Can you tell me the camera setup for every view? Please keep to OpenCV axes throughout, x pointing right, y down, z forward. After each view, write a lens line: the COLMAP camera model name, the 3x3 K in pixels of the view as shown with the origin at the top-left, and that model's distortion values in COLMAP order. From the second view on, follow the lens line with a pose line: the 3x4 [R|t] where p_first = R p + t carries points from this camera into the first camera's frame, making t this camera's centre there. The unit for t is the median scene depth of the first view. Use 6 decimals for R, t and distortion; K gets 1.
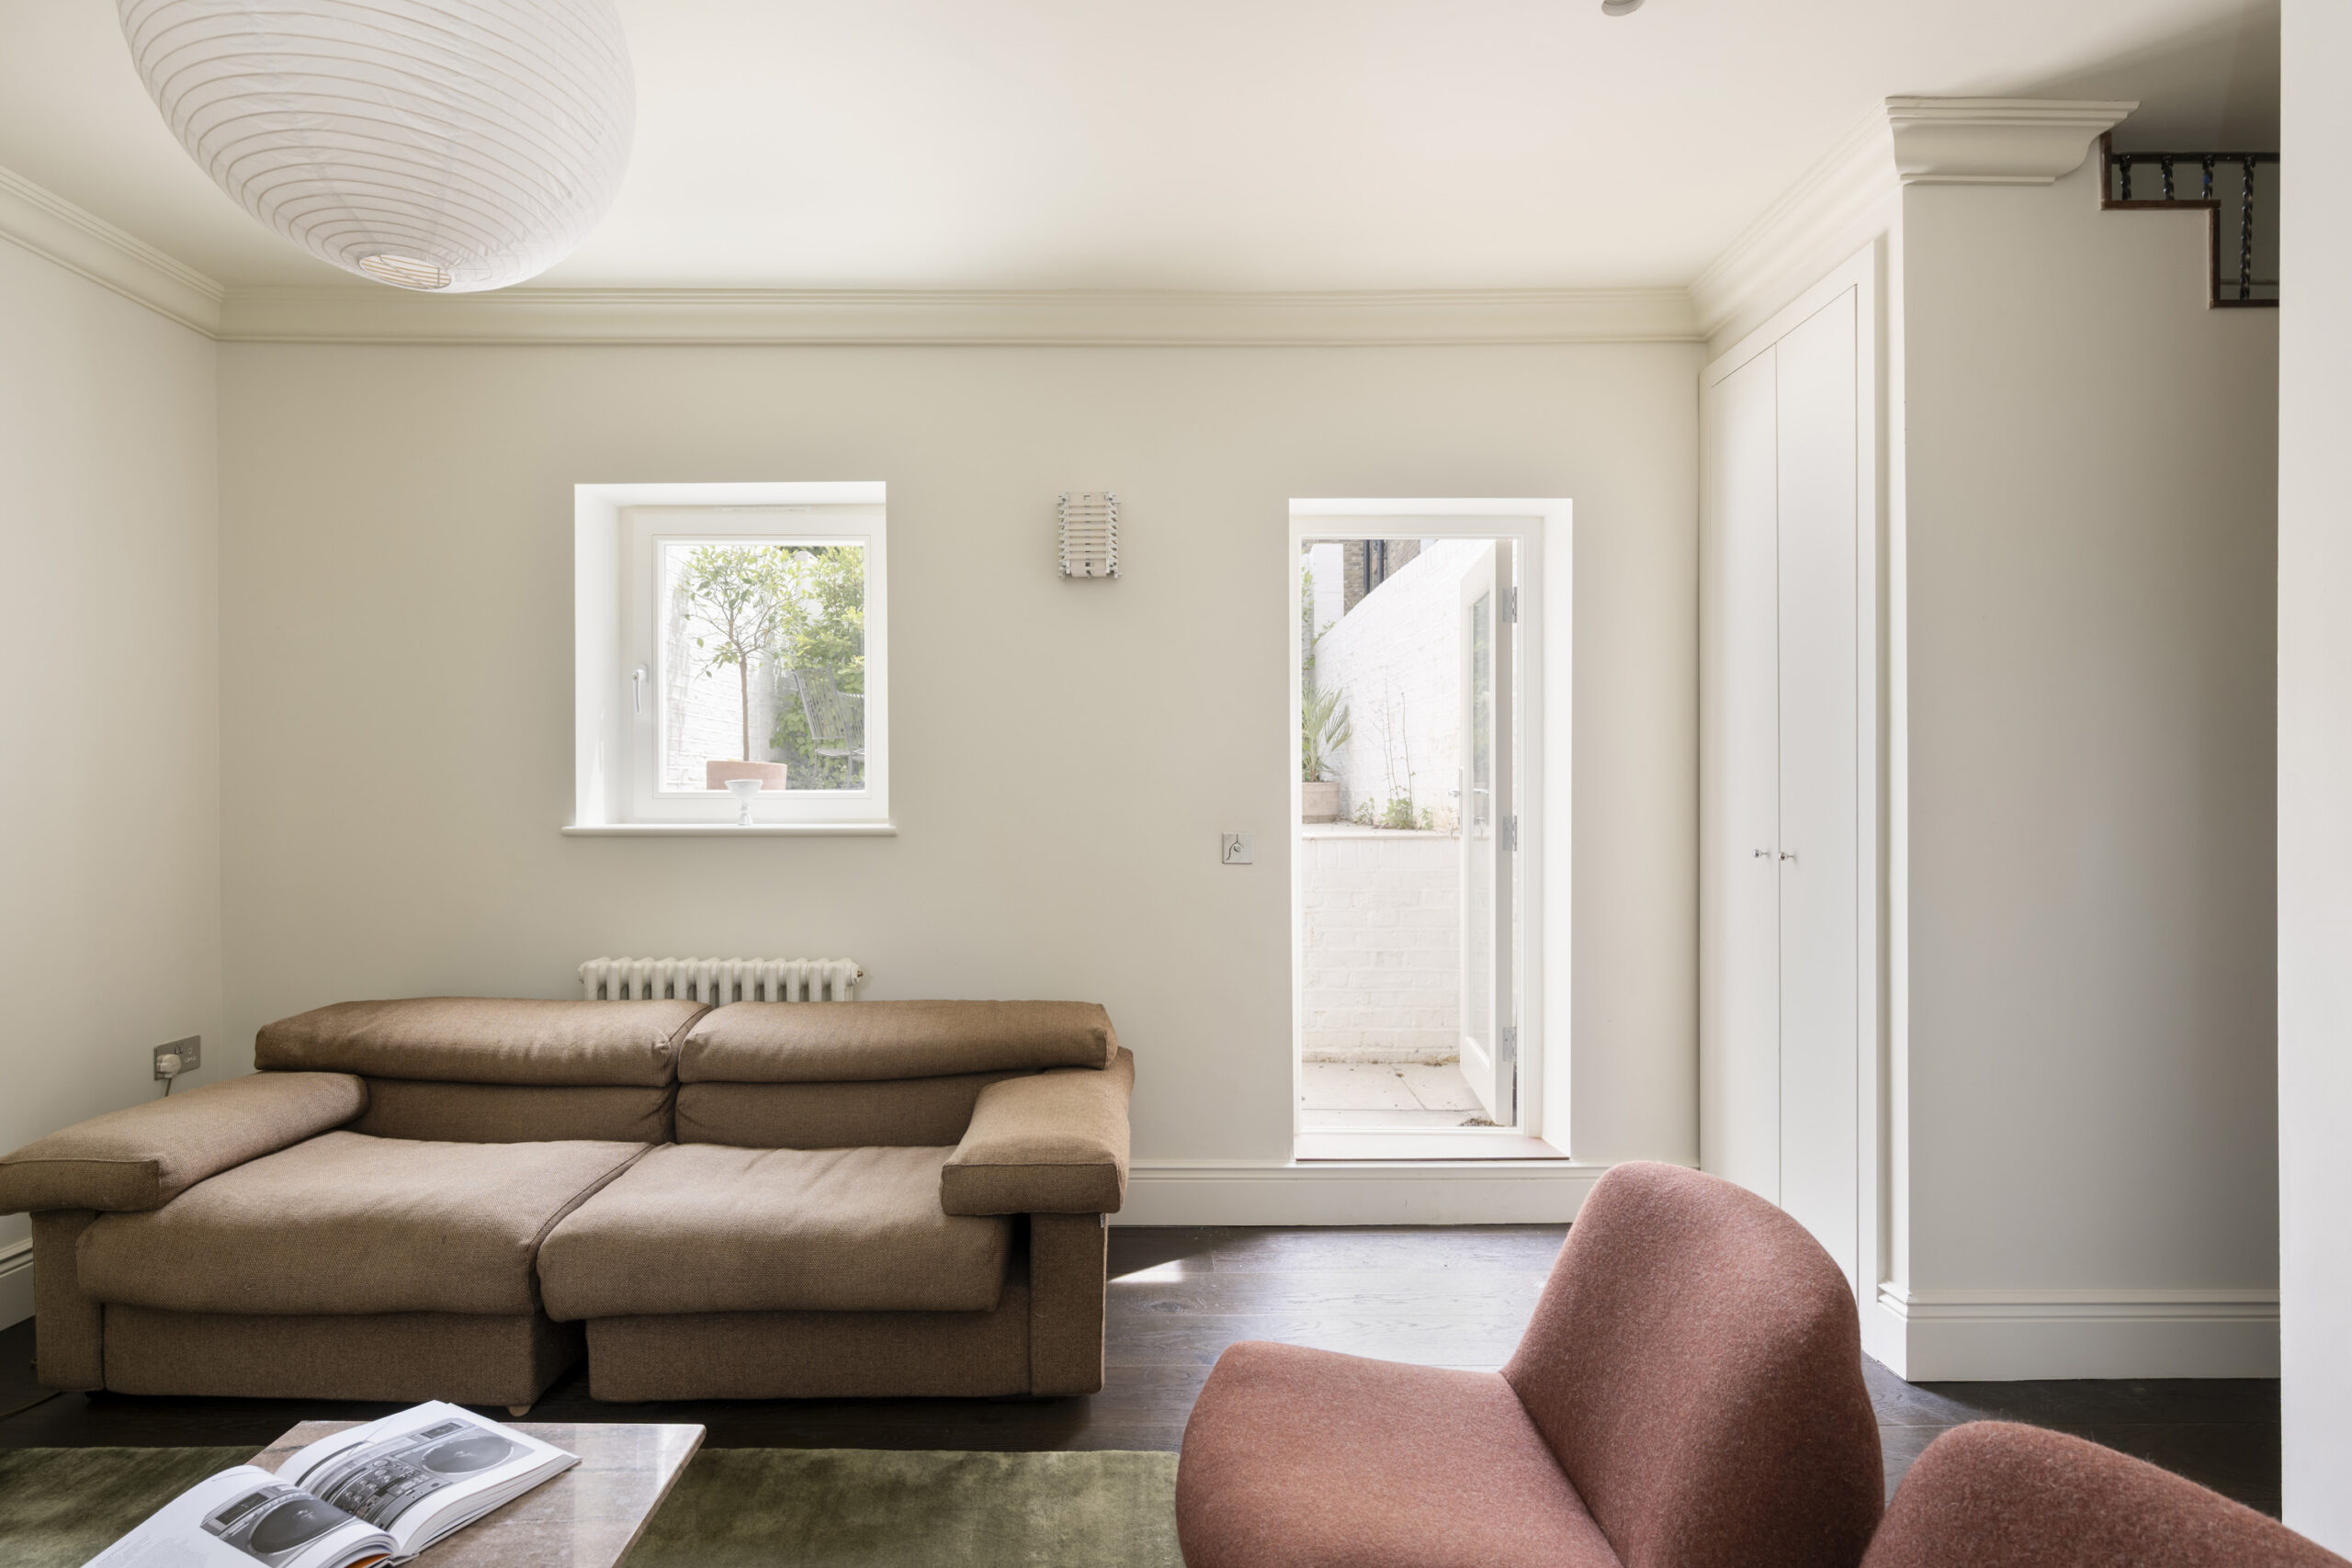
lens RADIAL K [[1146.8, 0, 1176.0], [0, 1146.8, 784.0], [0, 0, 1]] dist [0.000858, 0.000364]
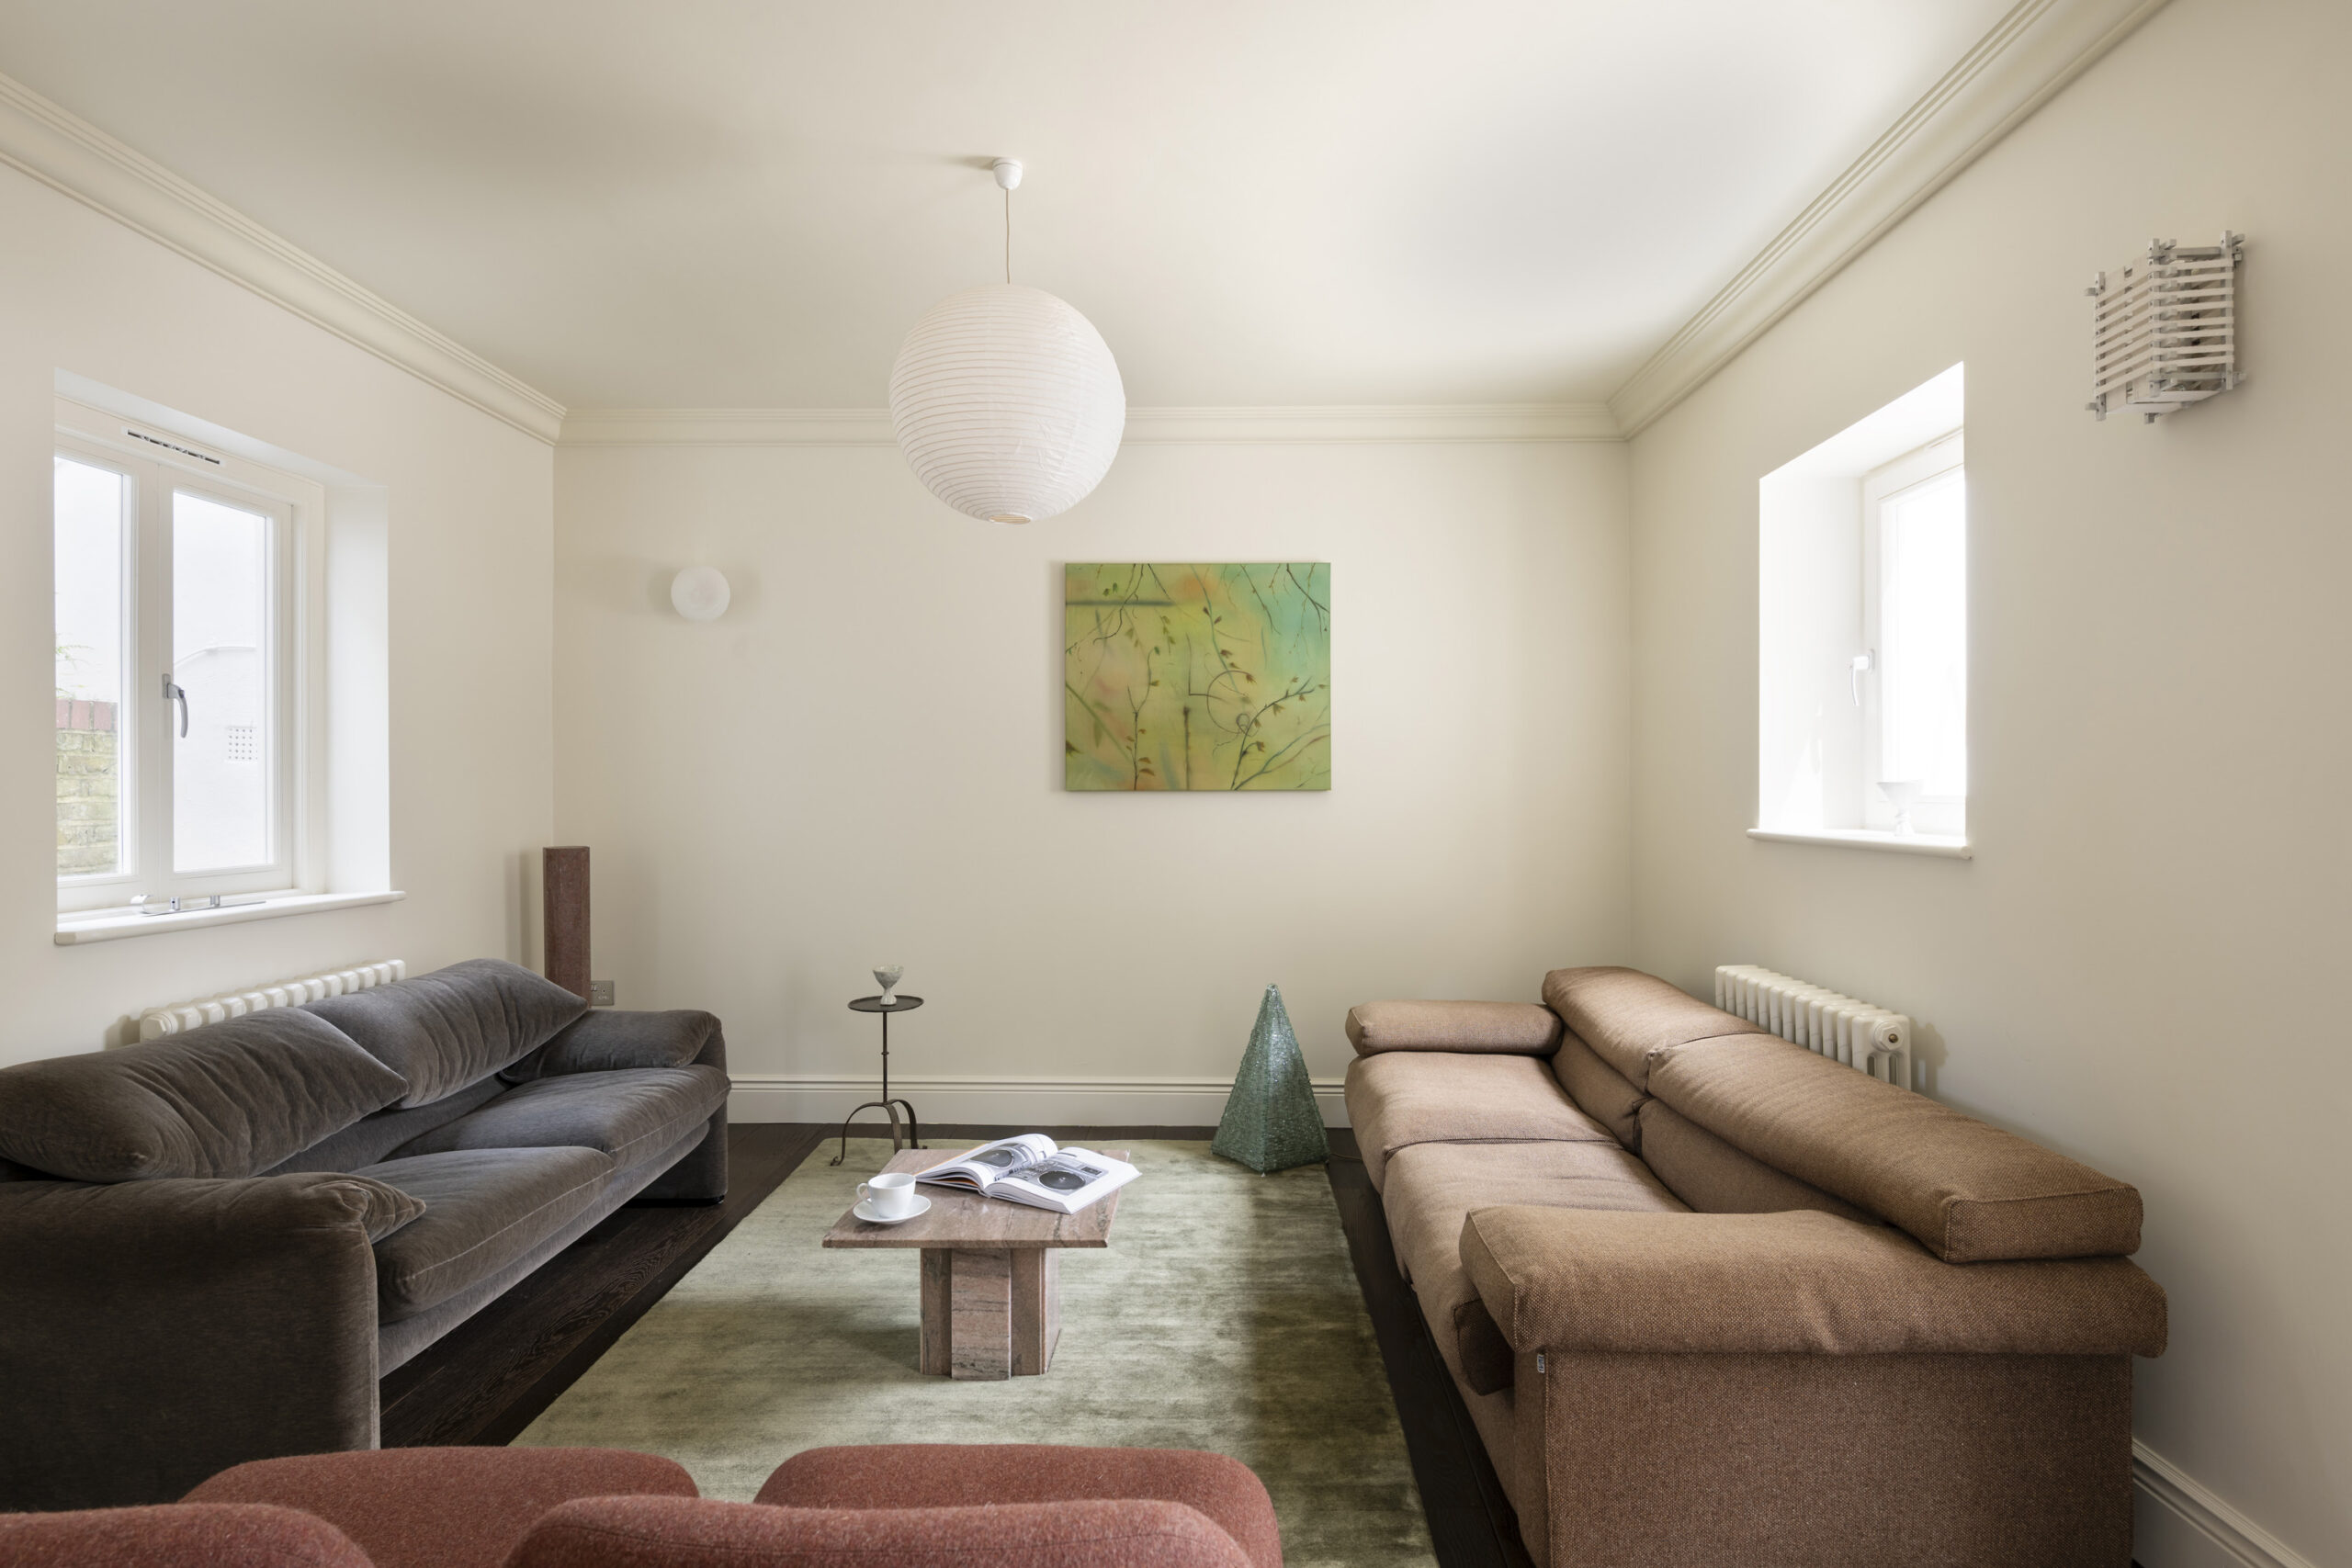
lens RADIAL K [[1187.6, 0, 1176.0], [0, 1187.6, 784.0], [0, 0, 1]] dist [-0.000404, -0.000092]
pose [[-0.039150, -0.001294, -0.999233, 0.594251], [0.004753, 0.999988, -0.001481, -0.002759], [0.999222, -0.004808, -0.039143, 0.638907]]
